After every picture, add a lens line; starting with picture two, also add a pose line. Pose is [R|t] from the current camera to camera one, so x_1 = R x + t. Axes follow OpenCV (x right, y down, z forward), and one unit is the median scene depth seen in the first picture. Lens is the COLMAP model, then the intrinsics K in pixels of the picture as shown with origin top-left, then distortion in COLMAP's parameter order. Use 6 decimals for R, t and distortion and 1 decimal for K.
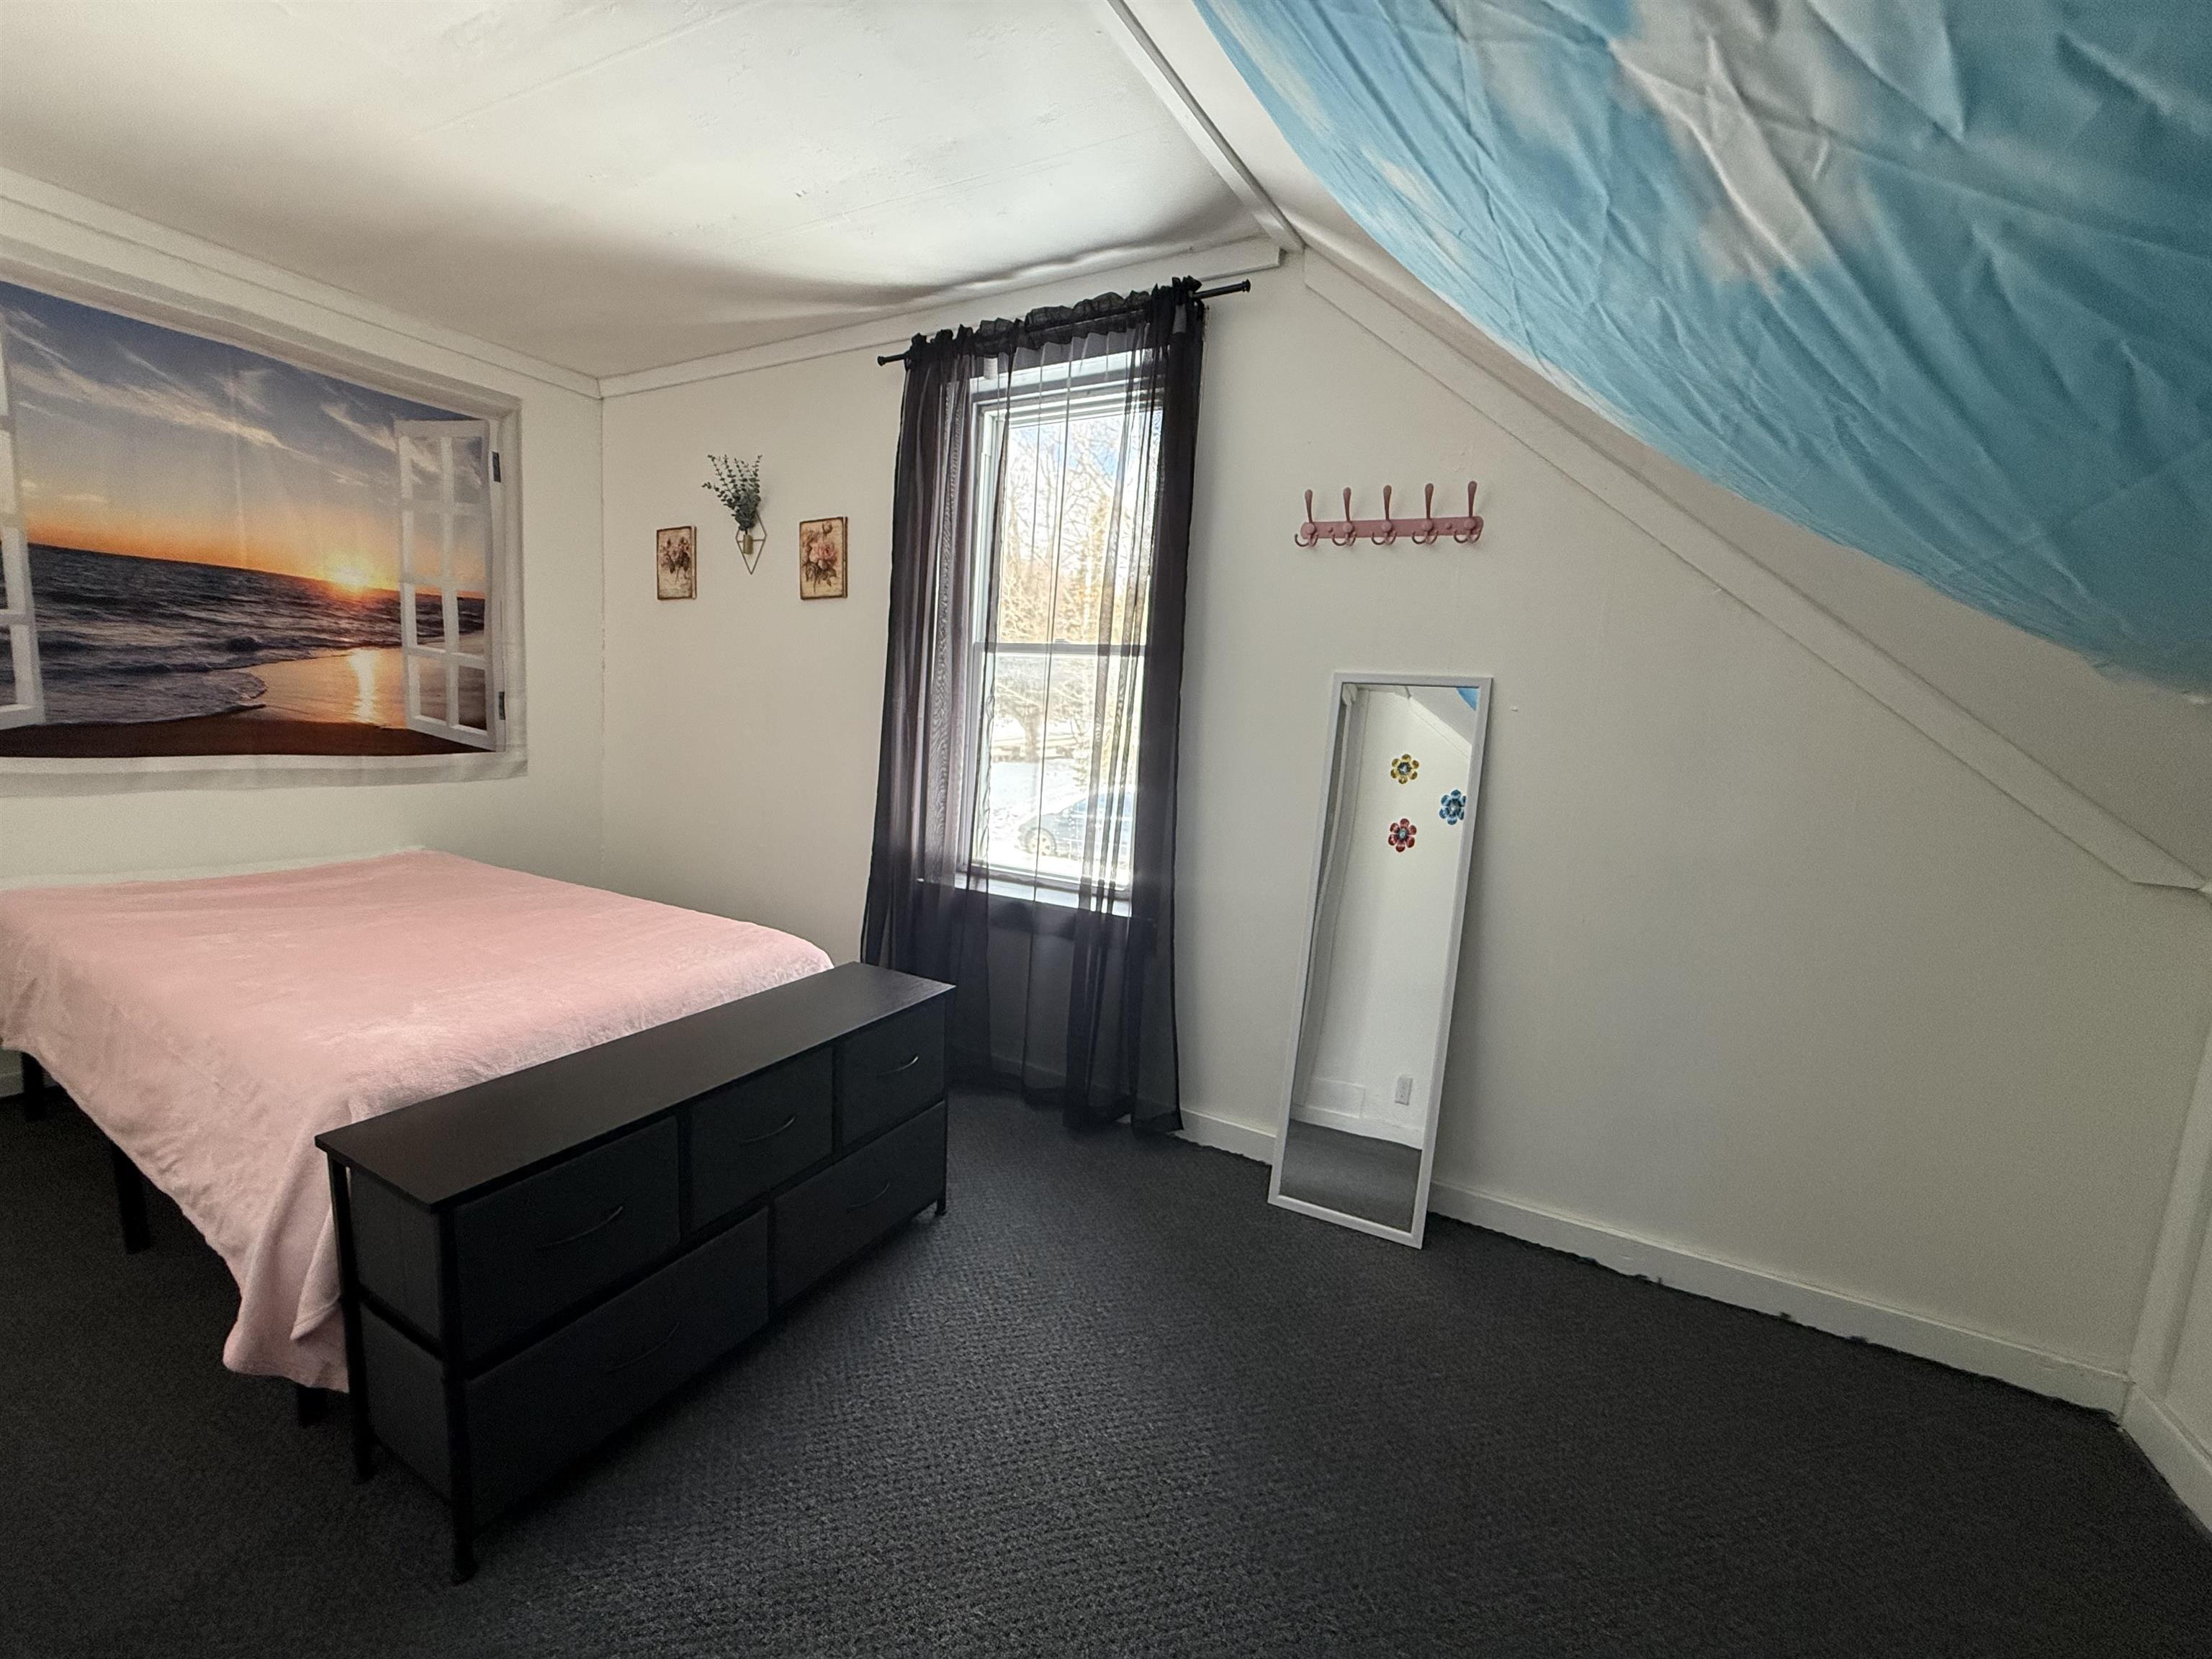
lens RADIAL K [[887.1, 0, 1103.2], [0, 887.1, 837.8], [0, 0, 1]] dist [0.002025, -0.000126]
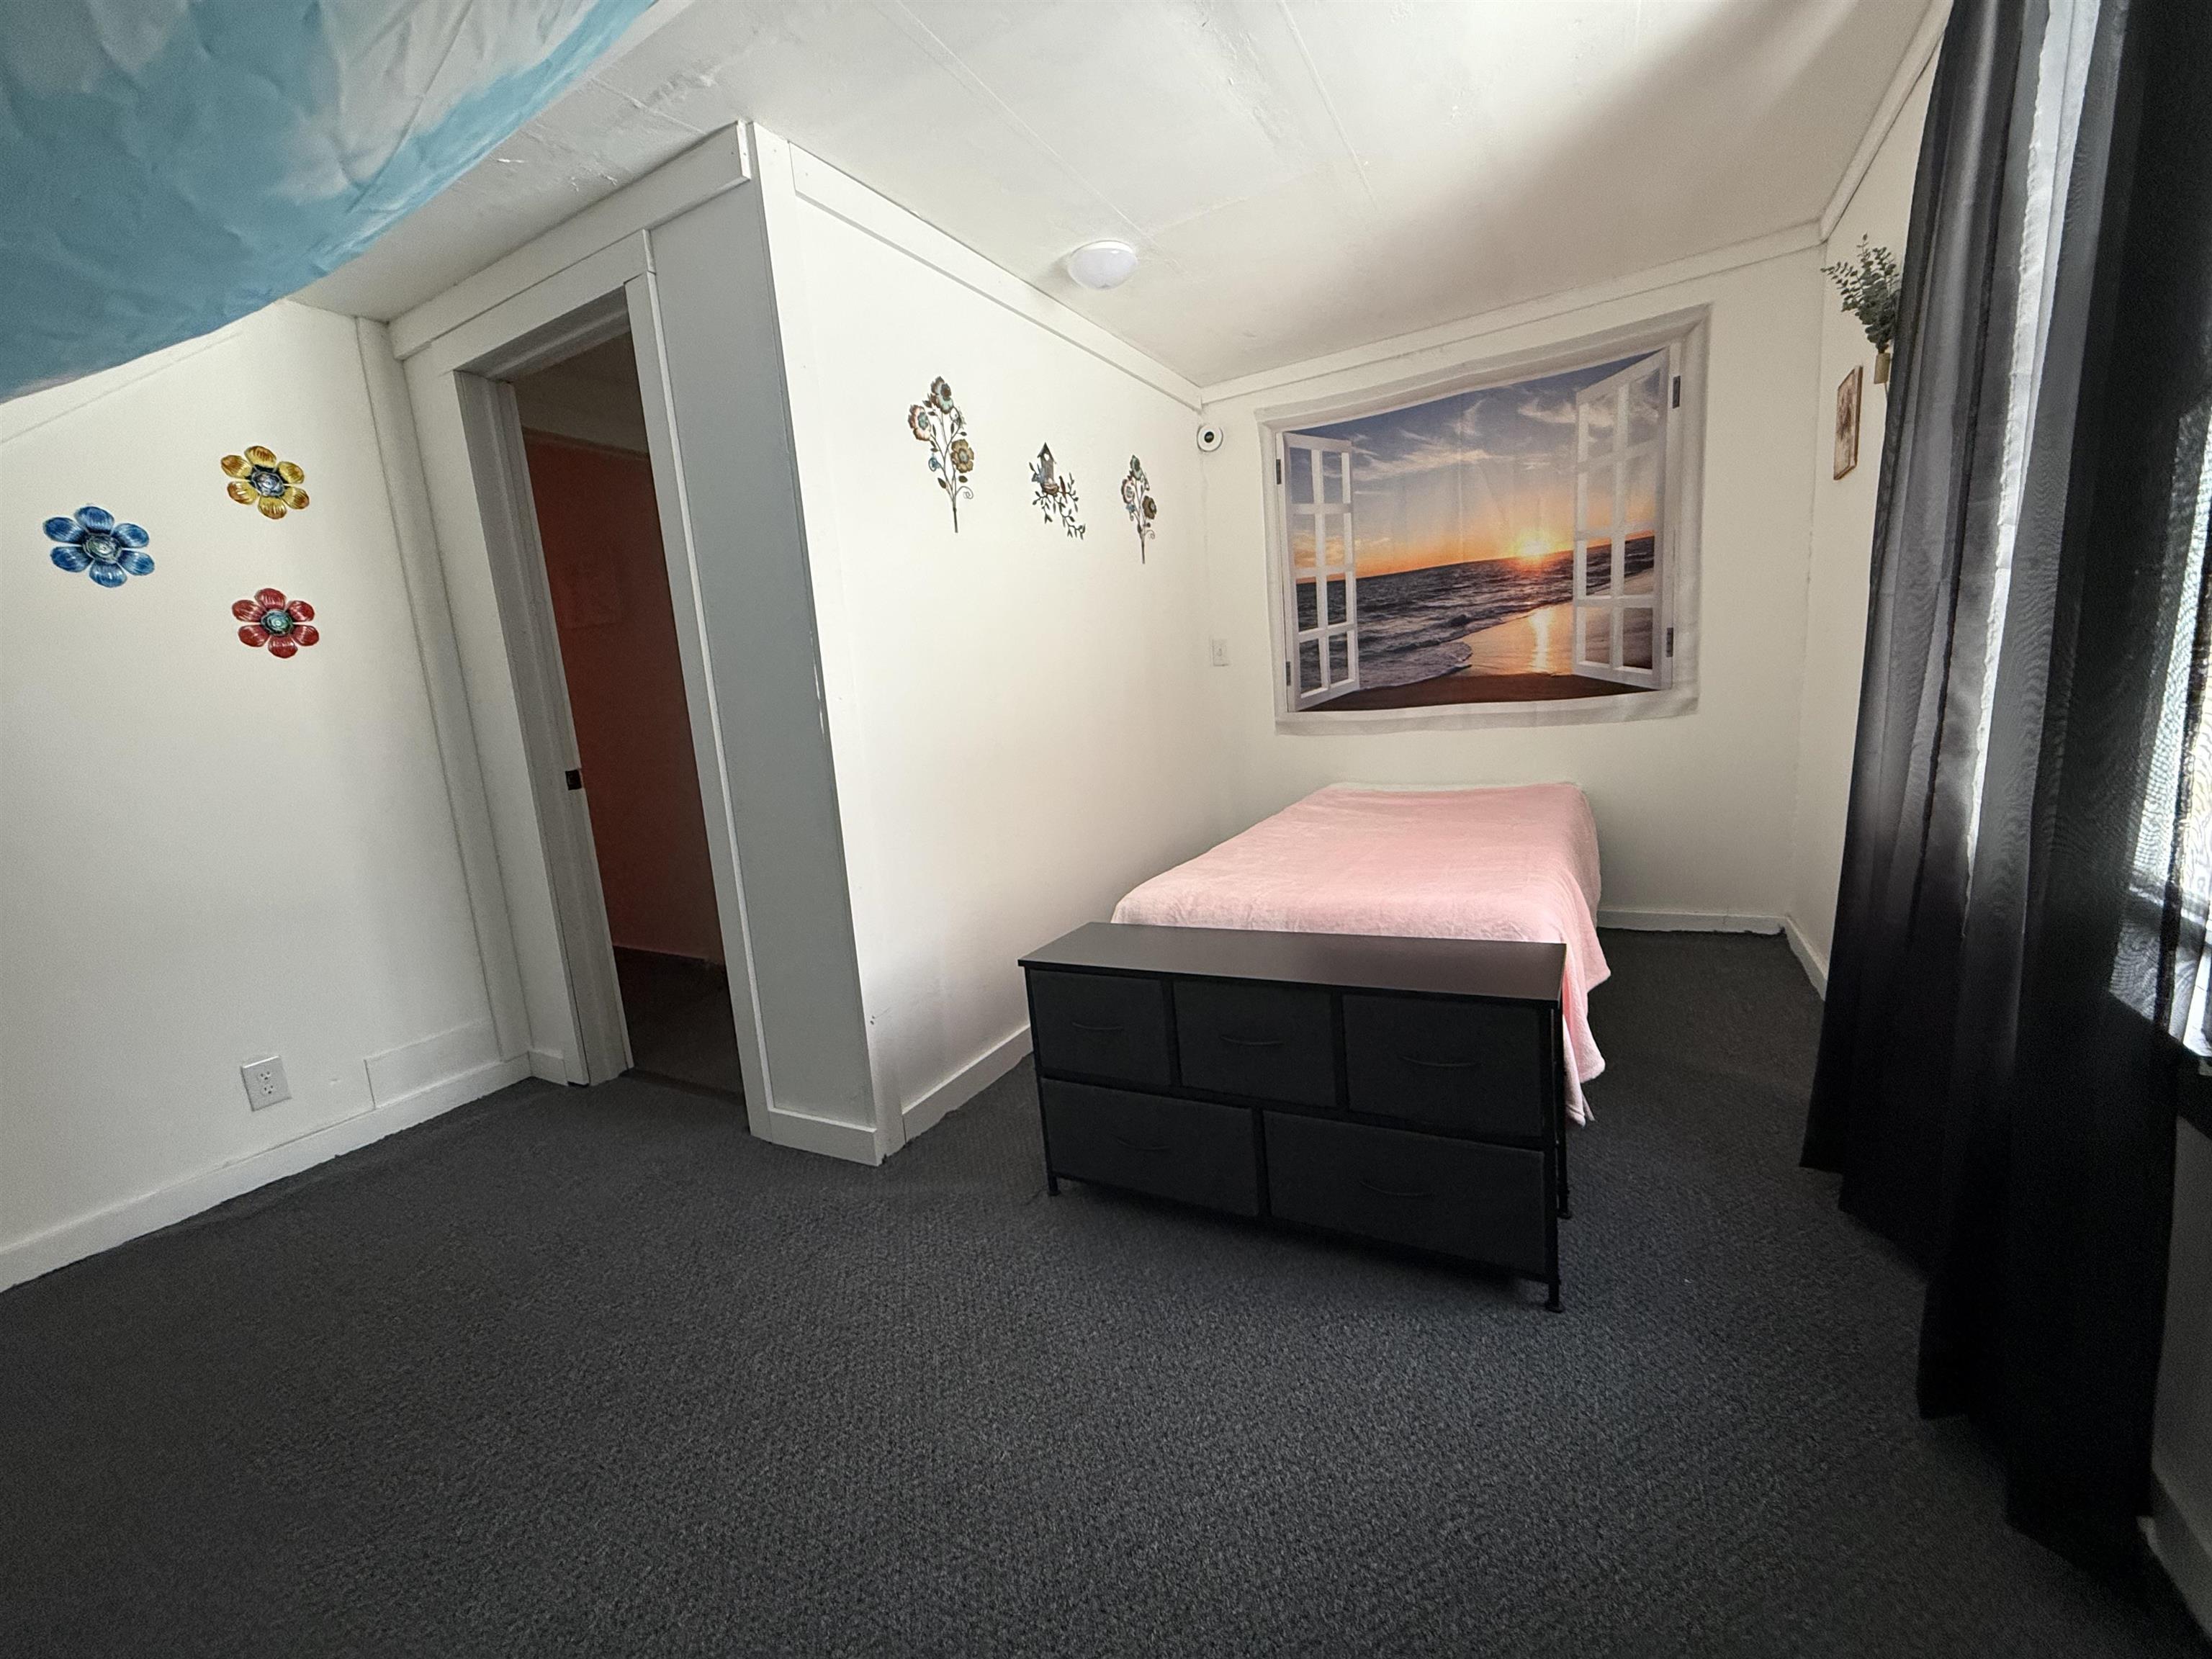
lens RADIAL K [[887.1, 0, 1107.1], [0, 887.1, 834.5], [0, 0, 1]] dist [0.002025, -0.000126]
pose [[-0.020651, 0.107172, -0.994026, 0.369466], [-0.054727, 0.992626, 0.108158, -0.012457], [0.998288, 0.056634, -0.014634, 0.462522]]
